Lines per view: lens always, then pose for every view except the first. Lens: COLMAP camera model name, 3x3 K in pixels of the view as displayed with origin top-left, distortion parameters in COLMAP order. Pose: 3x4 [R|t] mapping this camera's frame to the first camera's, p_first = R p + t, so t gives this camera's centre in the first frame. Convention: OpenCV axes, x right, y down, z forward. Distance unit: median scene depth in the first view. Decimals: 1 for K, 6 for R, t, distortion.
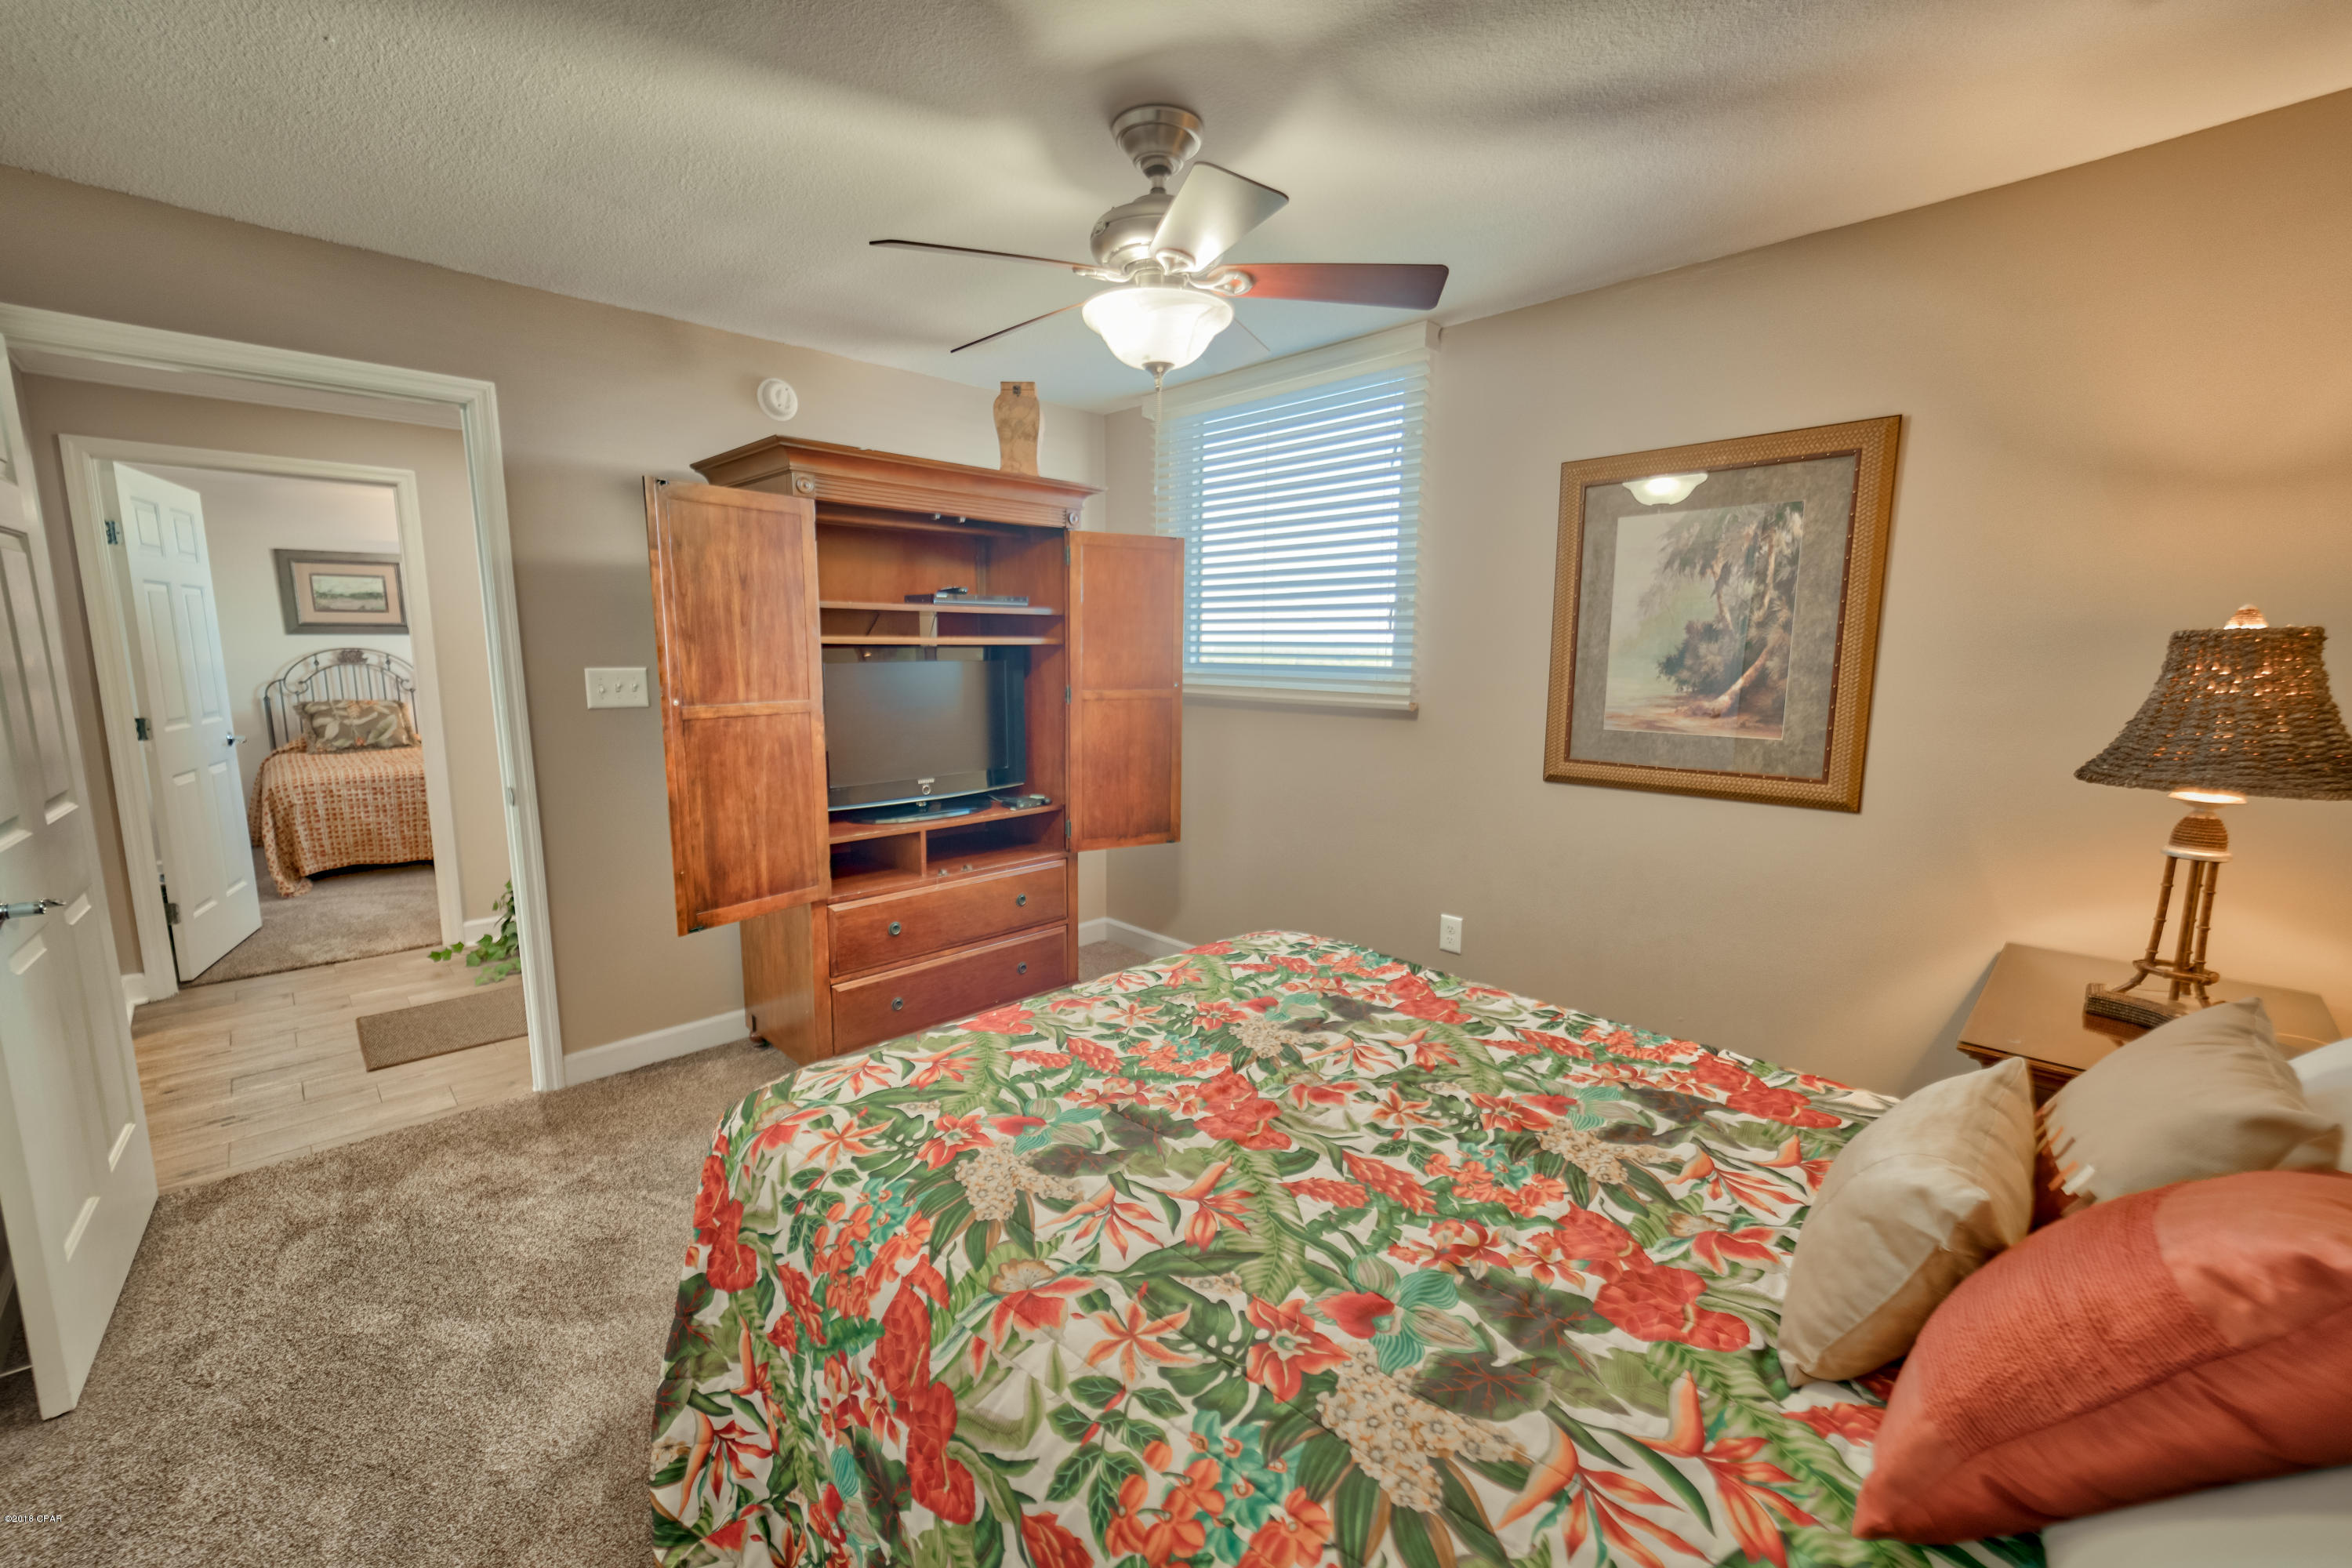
lens RADIAL K [[946.0, 0, 1168.2], [0, 946.0, 790.0], [0, 0, 1]] dist [0.001711, -0.000374]
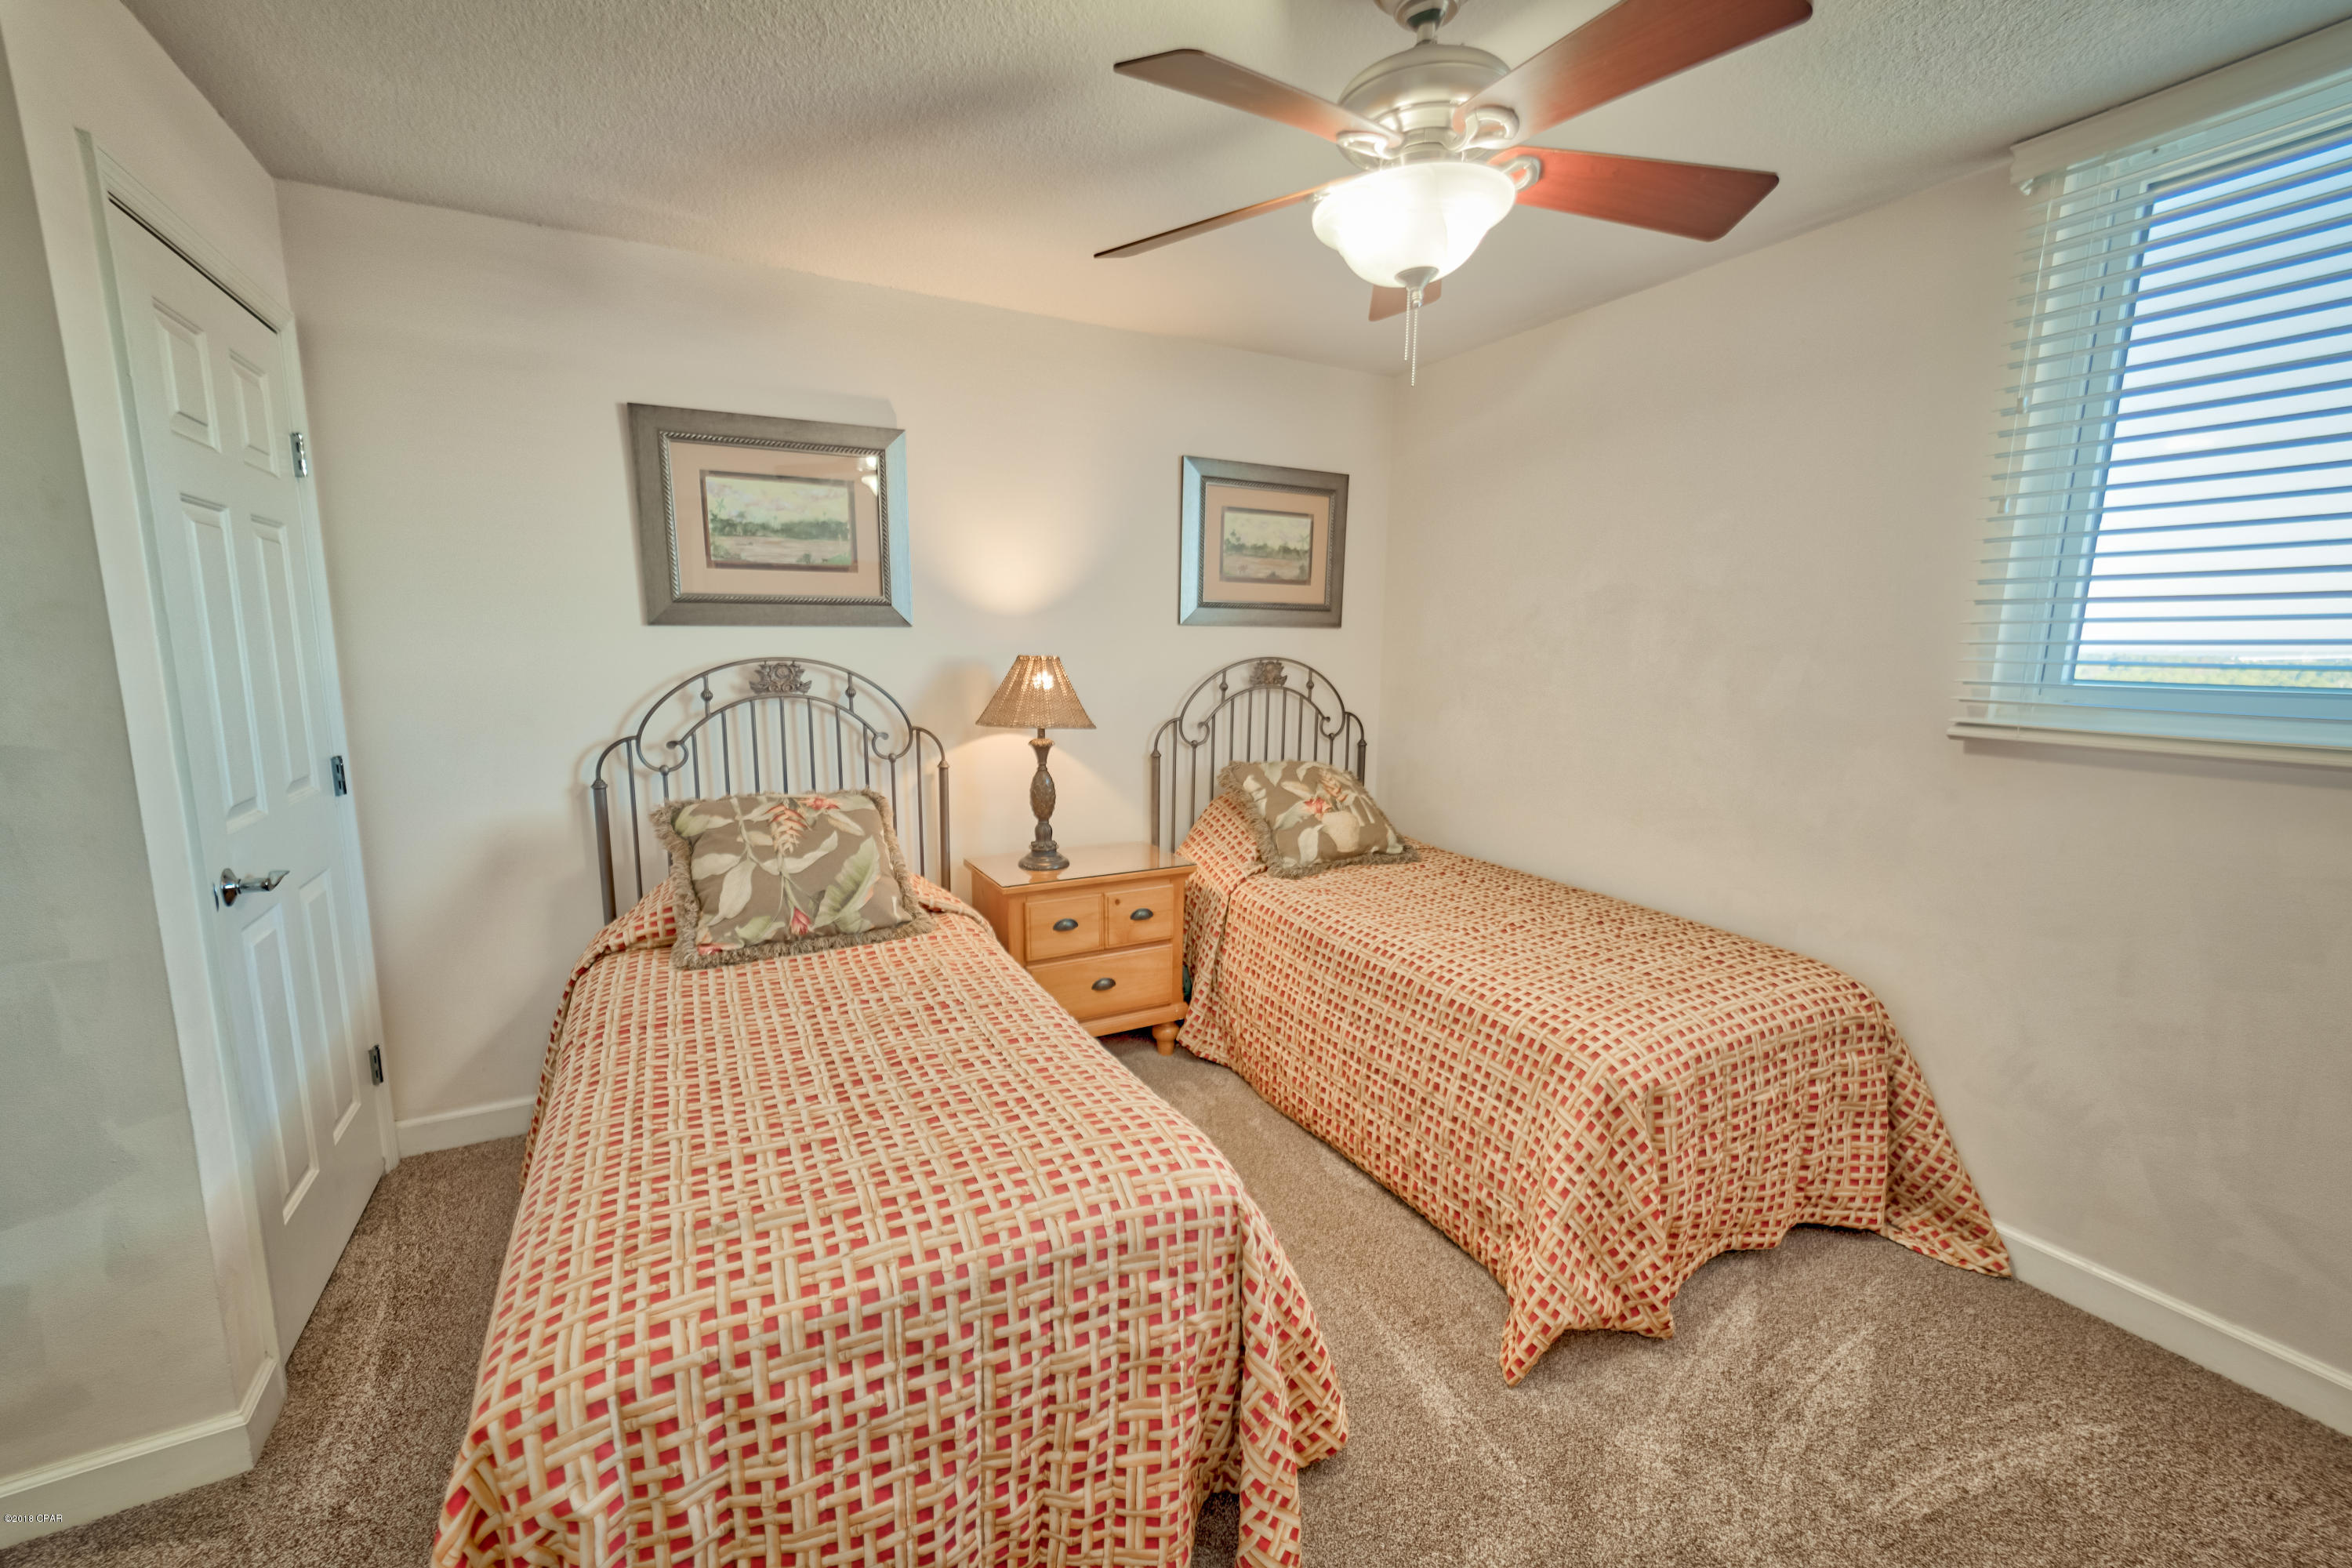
lens RADIAL K [[955.2, 0, 1187.6], [0, 955.2, 791.1], [0, 0, 1]] dist [0.004972, 0.000507]
pose [[0.965292, 0.048882, -0.256557, -0.606142], [-0.046733, 0.998803, 0.014471, -0.111065], [0.256957, -0.001979, 0.966421, 0.671161]]
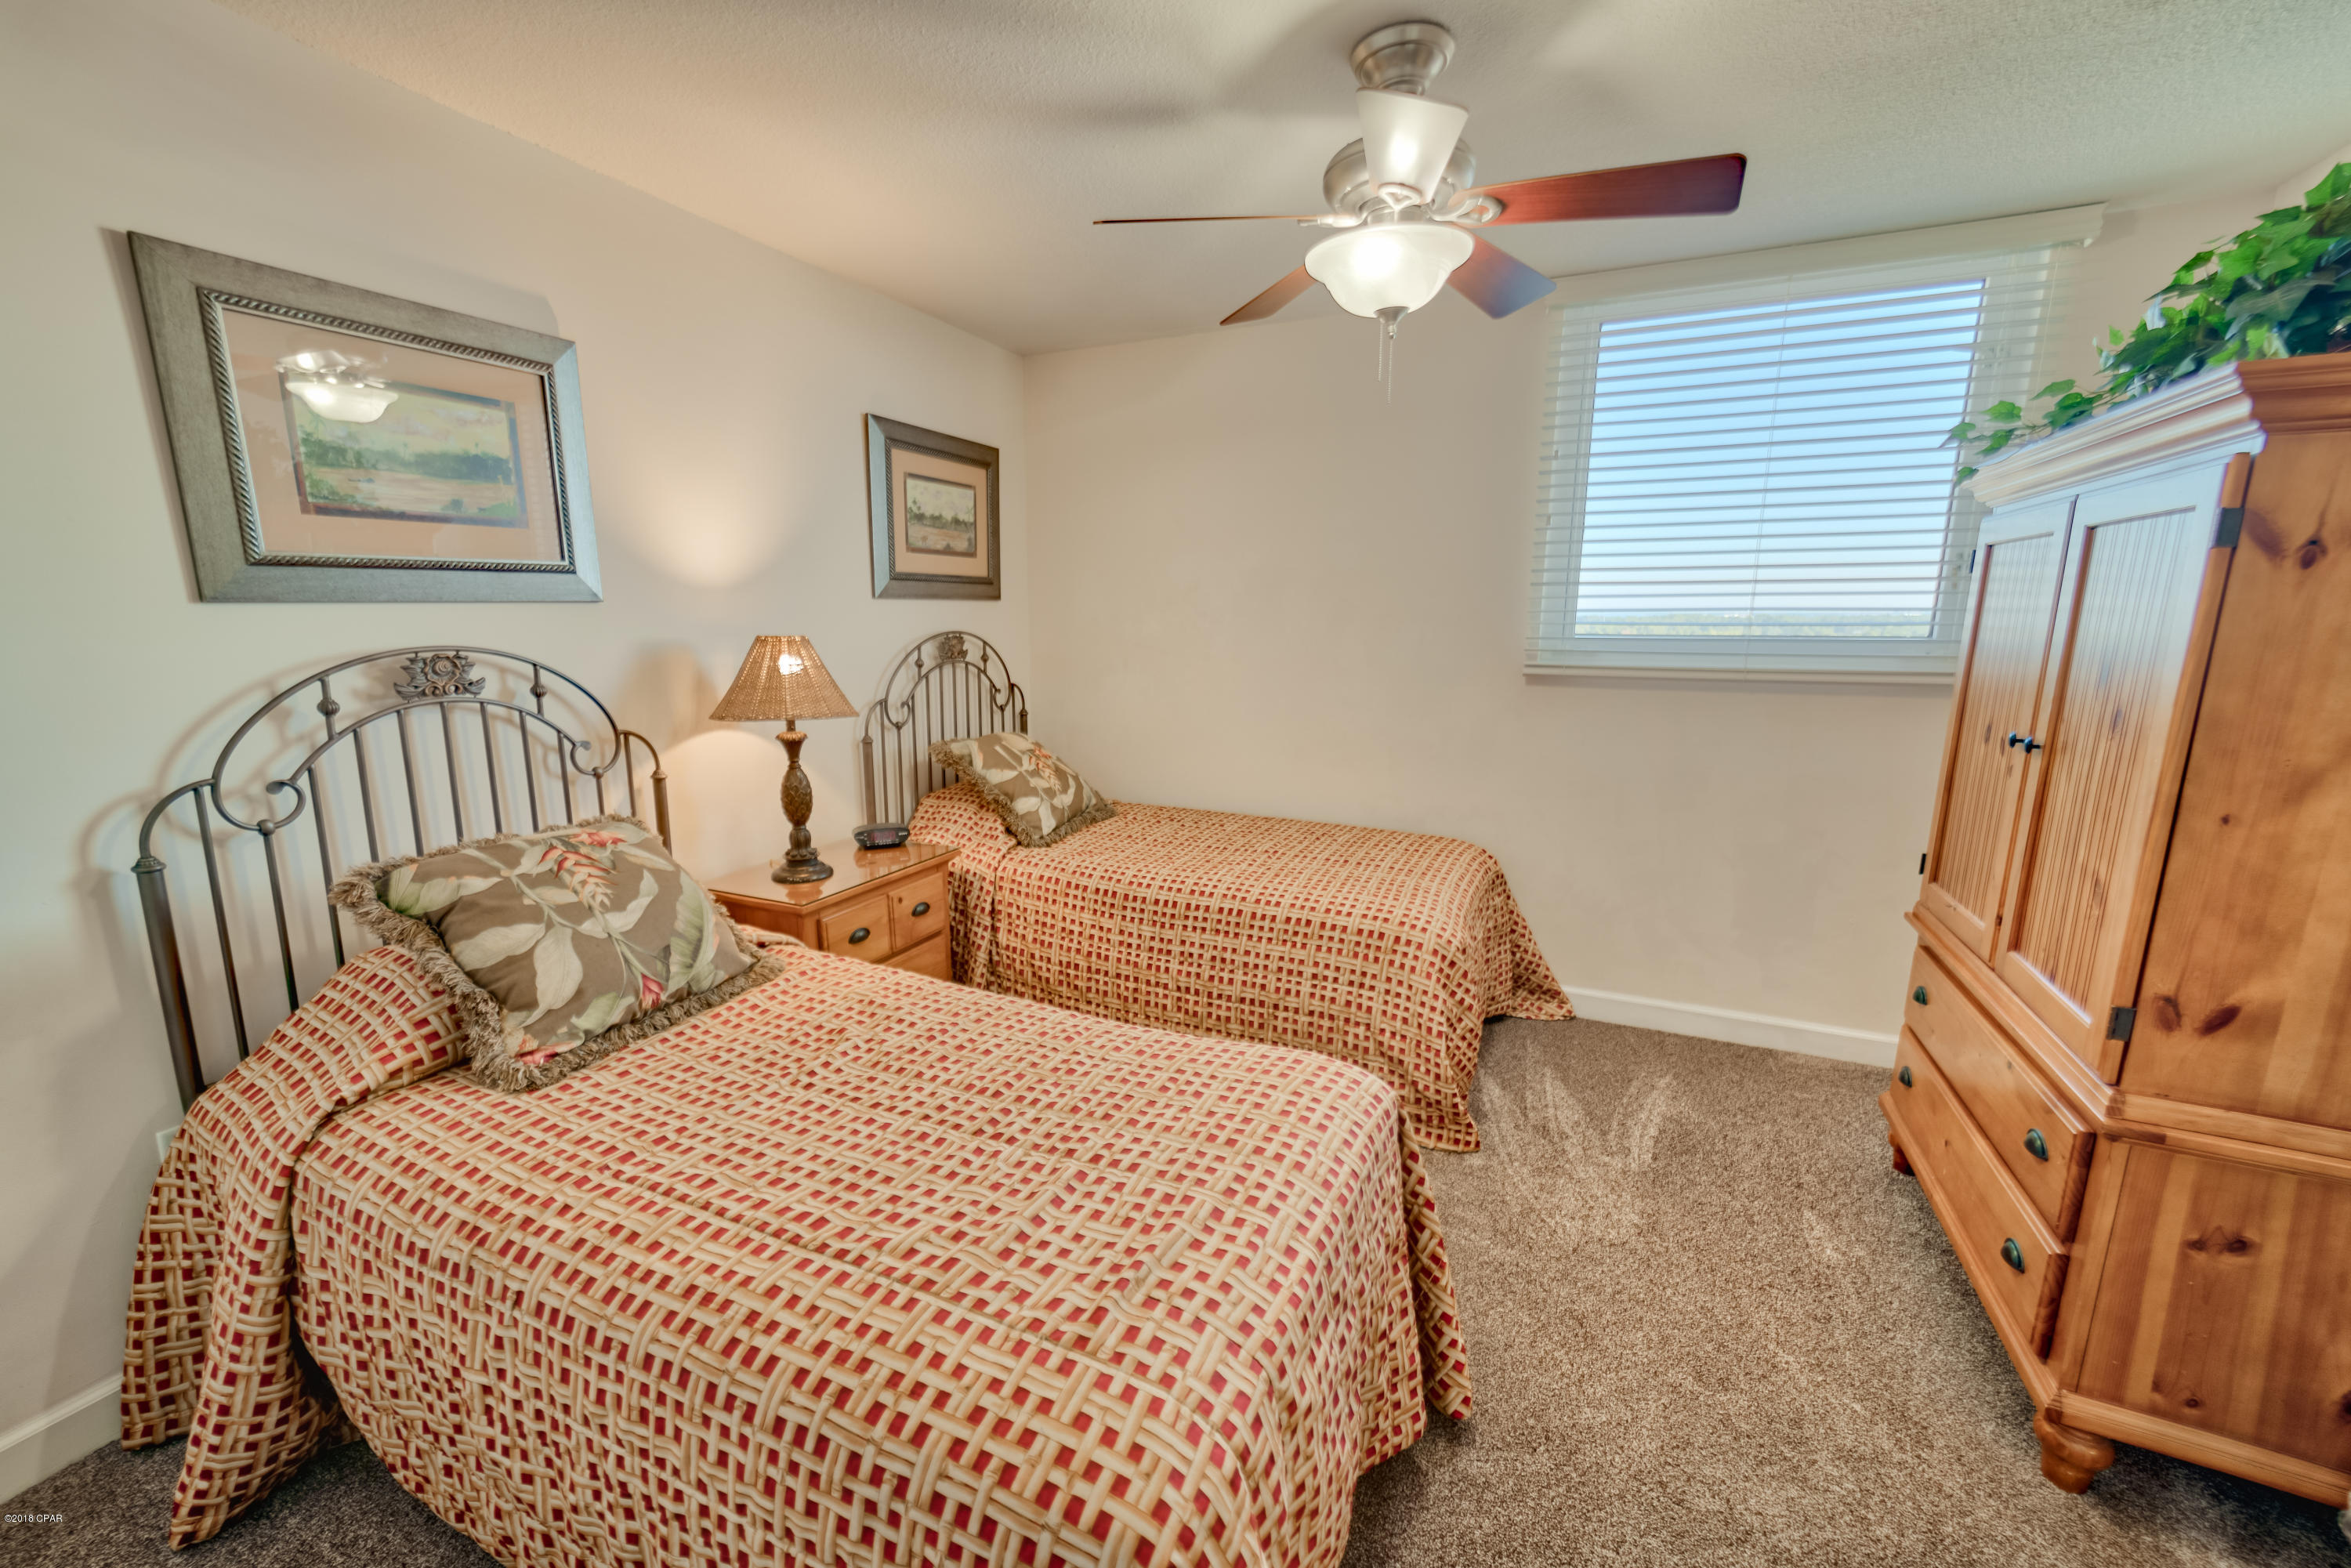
lens RADIAL K [[945.6, 0, 1167.7], [0, 945.6, 790.0], [0, 0, 1]] dist [0.001711, -0.000374]
pose [[0.925922, -0.072110, 0.370768, -0.793911], [0.057894, 0.997103, 0.049344, -0.112496], [-0.373252, -0.024224, 0.927414, 0.674413]]
